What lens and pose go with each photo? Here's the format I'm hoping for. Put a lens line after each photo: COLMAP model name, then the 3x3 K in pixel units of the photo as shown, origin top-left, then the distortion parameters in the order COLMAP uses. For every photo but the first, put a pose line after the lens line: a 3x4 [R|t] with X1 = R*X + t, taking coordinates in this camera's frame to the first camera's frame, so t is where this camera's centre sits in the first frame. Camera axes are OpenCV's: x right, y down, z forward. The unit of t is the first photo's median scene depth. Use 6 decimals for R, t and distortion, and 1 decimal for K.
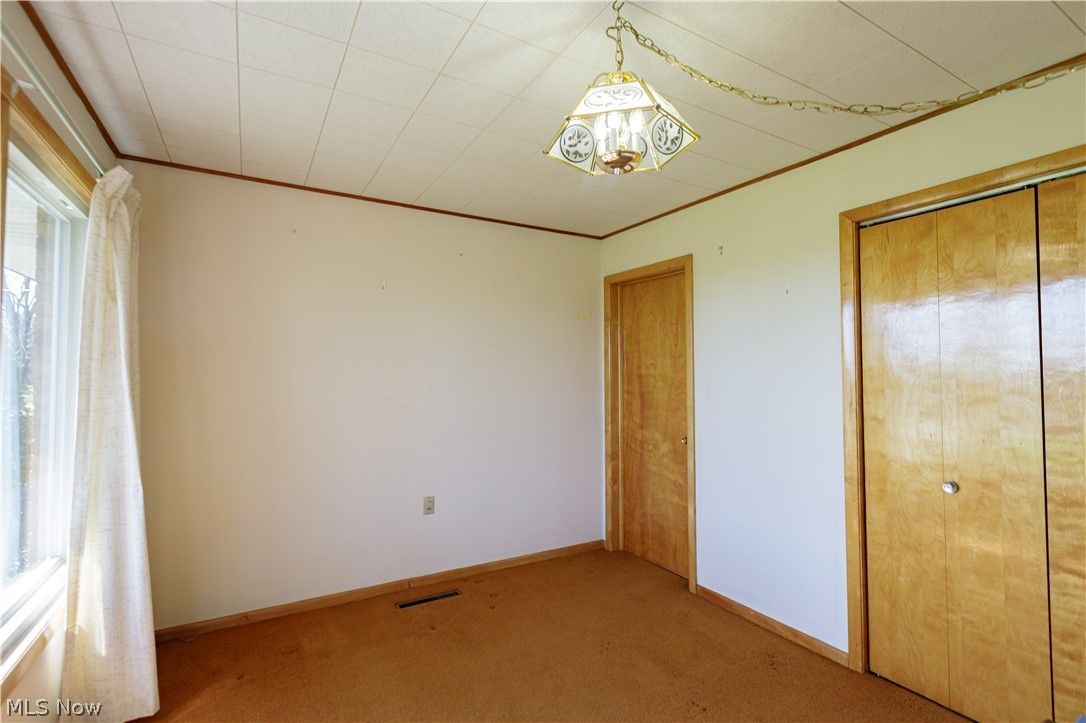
lens RADIAL K [[499.0, 0, 543.0], [0, 499.0, 361.5], [0, 0, 1]] dist [0.002507, -0.000224]
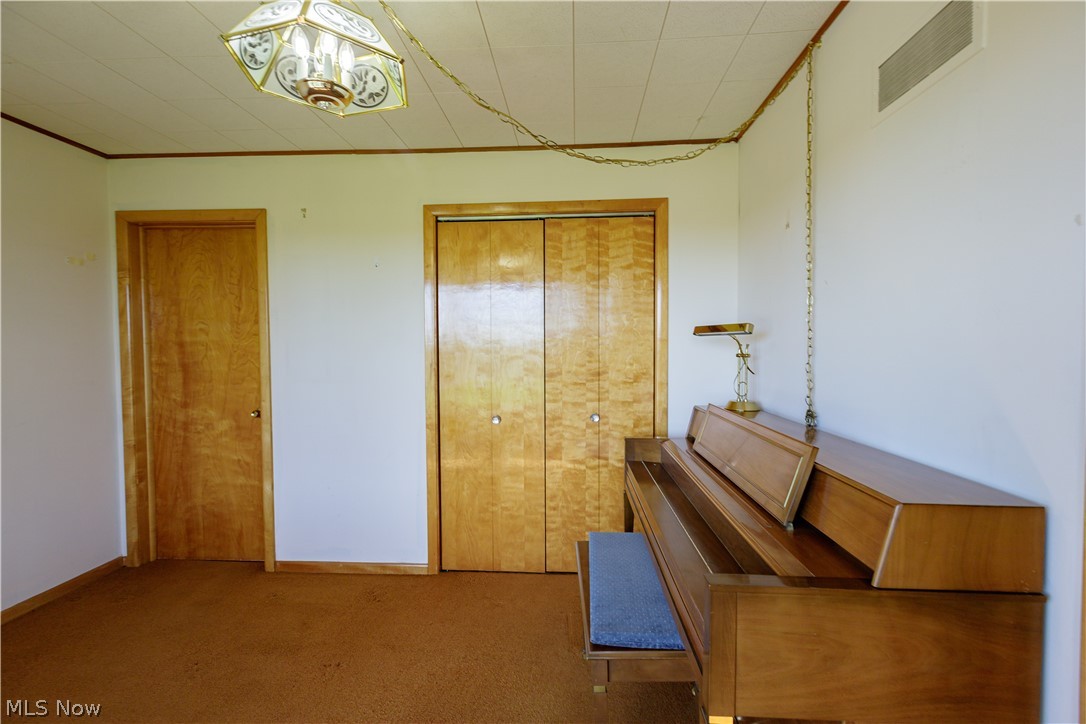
lens RADIAL K [[479.1, 0, 543.0], [0, 479.1, 362.0], [0, 0, 1]] dist [0.000166, 0.000257]
pose [[0.567043, -0.031246, 0.823096, -0.153865], [-0.018853, 0.998526, 0.050894, 0.009874], [-0.823473, -0.044376, 0.565618, 0.081938]]
